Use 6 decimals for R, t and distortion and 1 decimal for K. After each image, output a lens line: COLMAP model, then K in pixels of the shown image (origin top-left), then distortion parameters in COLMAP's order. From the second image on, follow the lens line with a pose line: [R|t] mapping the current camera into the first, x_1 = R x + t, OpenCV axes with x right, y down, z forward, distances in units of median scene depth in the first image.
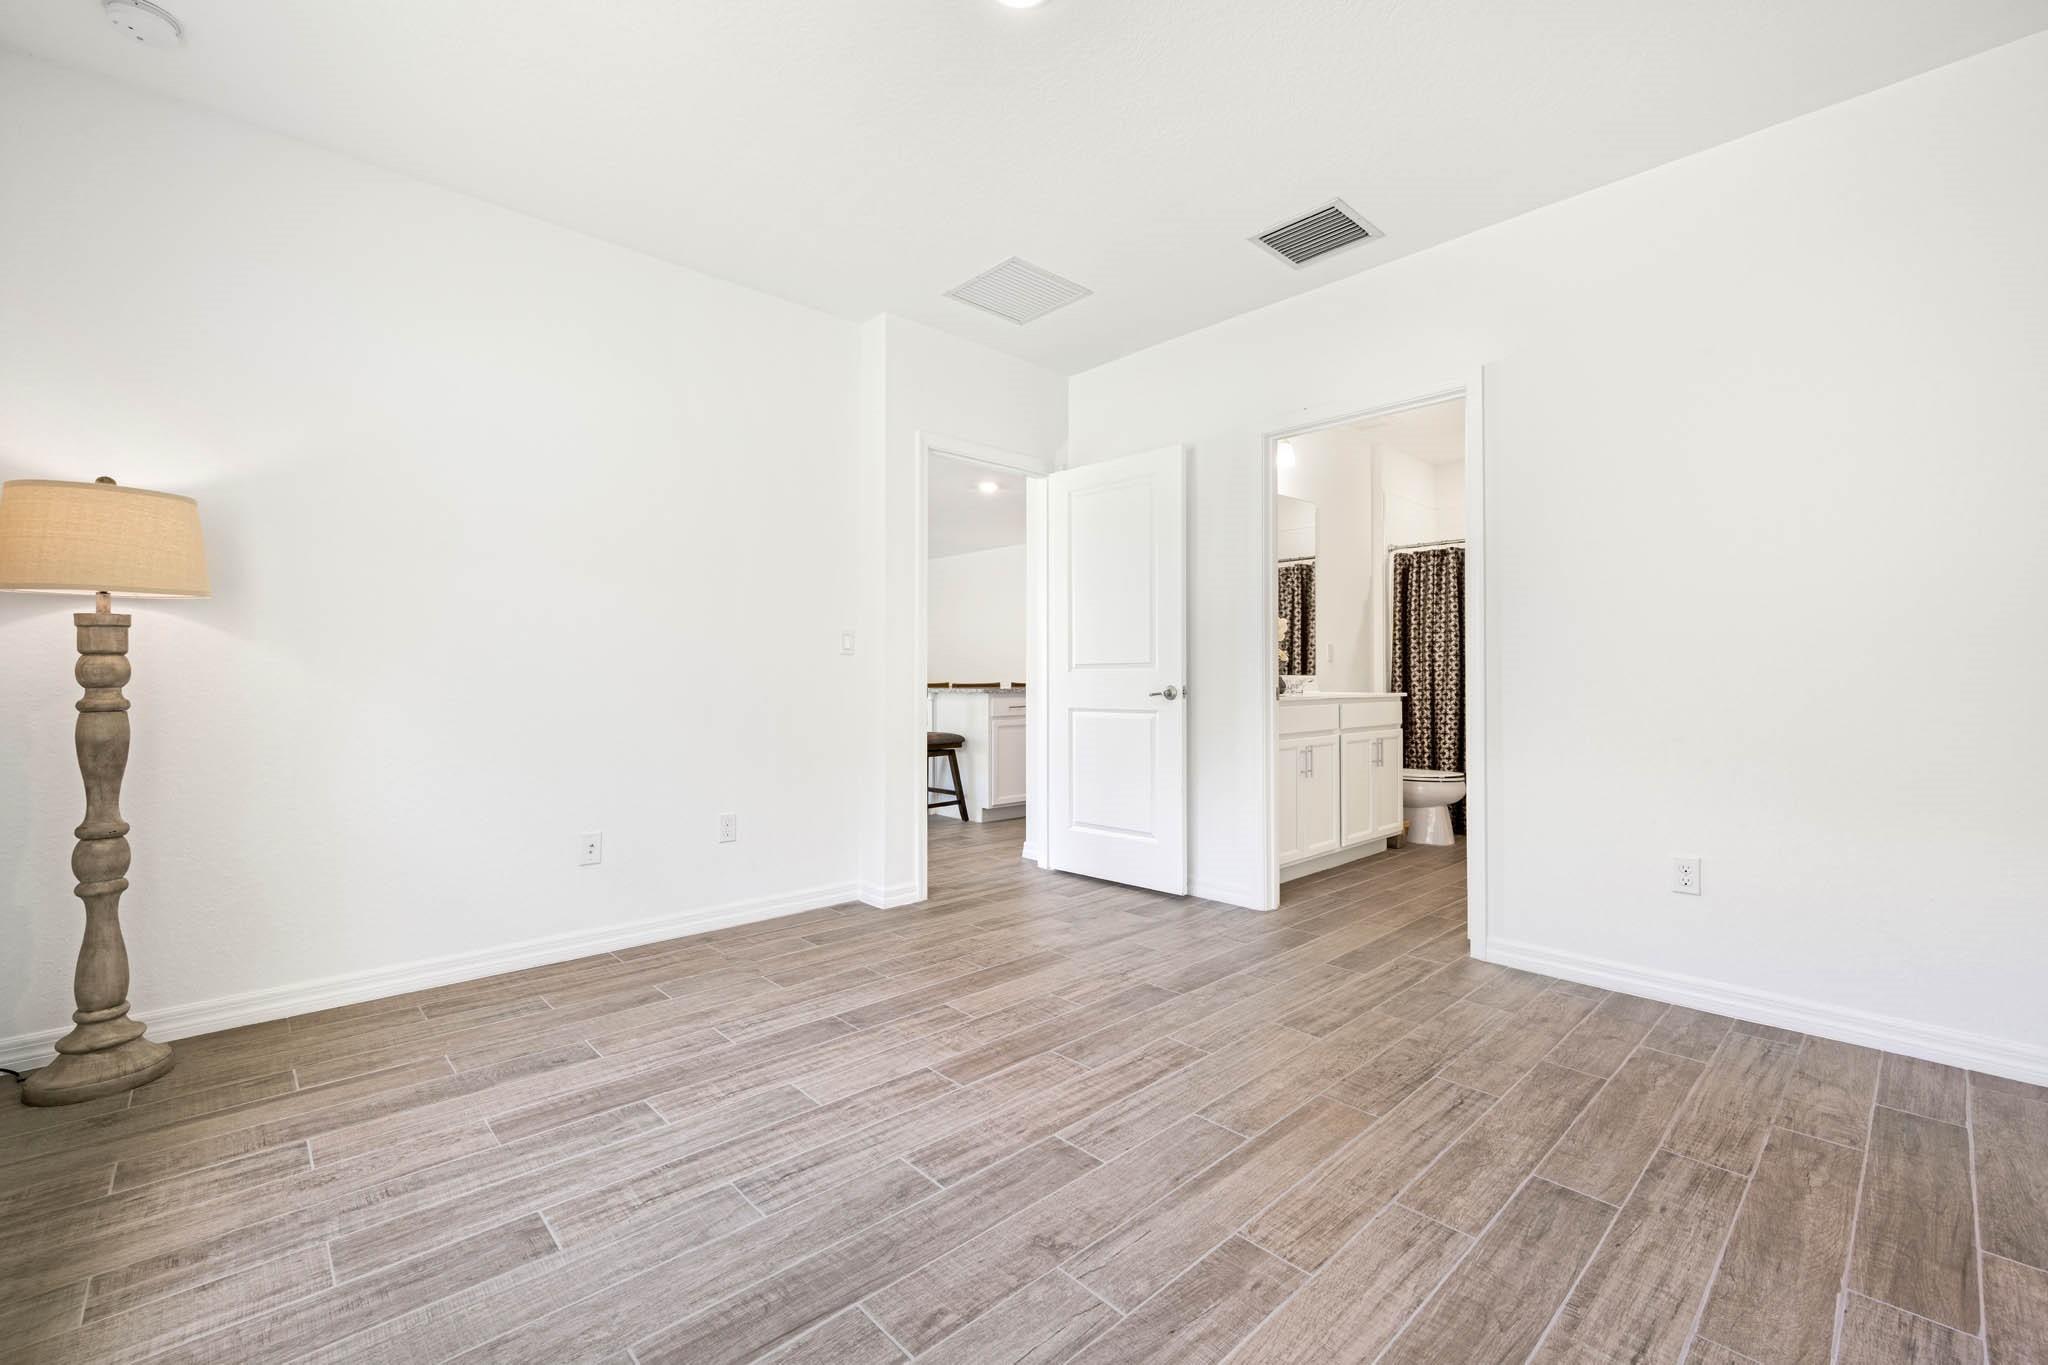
lens RADIAL K [[826.5, 0, 1024.0], [0, 826.5, 682.5], [0, 0, 1]] dist [0.000280, 0.000007]
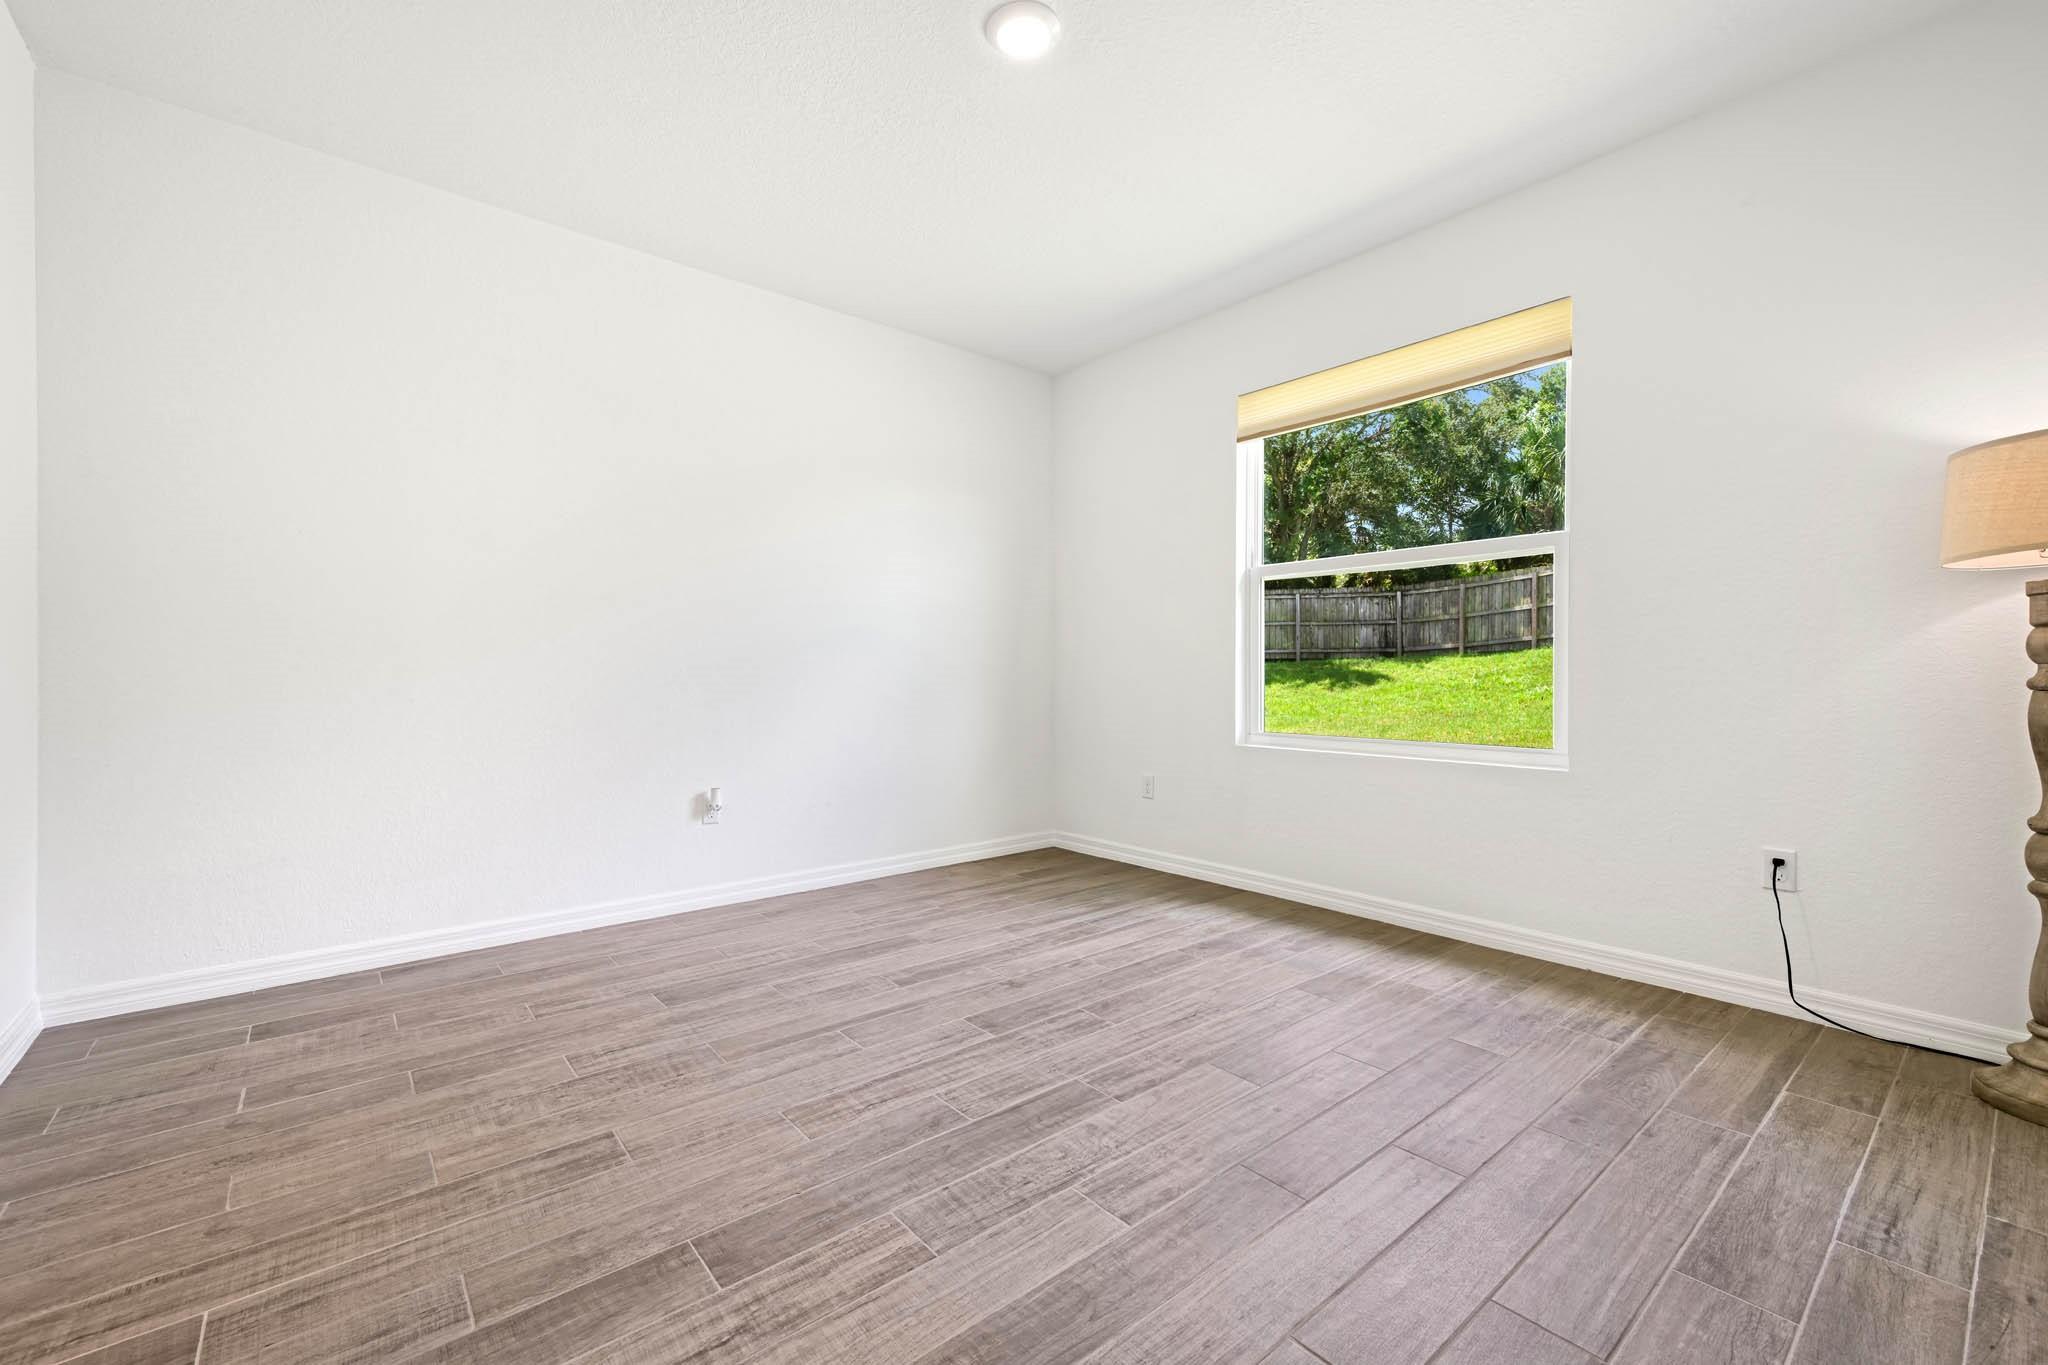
lens RADIAL K [[826.5, 0, 1024.0], [0, 826.5, 682.5], [0, 0, 1]] dist [0.000280, 0.000007]
pose [[-0.997941, 0.000895, 0.064134, -0.075045], [0.001732, 0.999914, 0.012997, 0.013906], [-0.064116, 0.013081, -0.997857, 1.964602]]
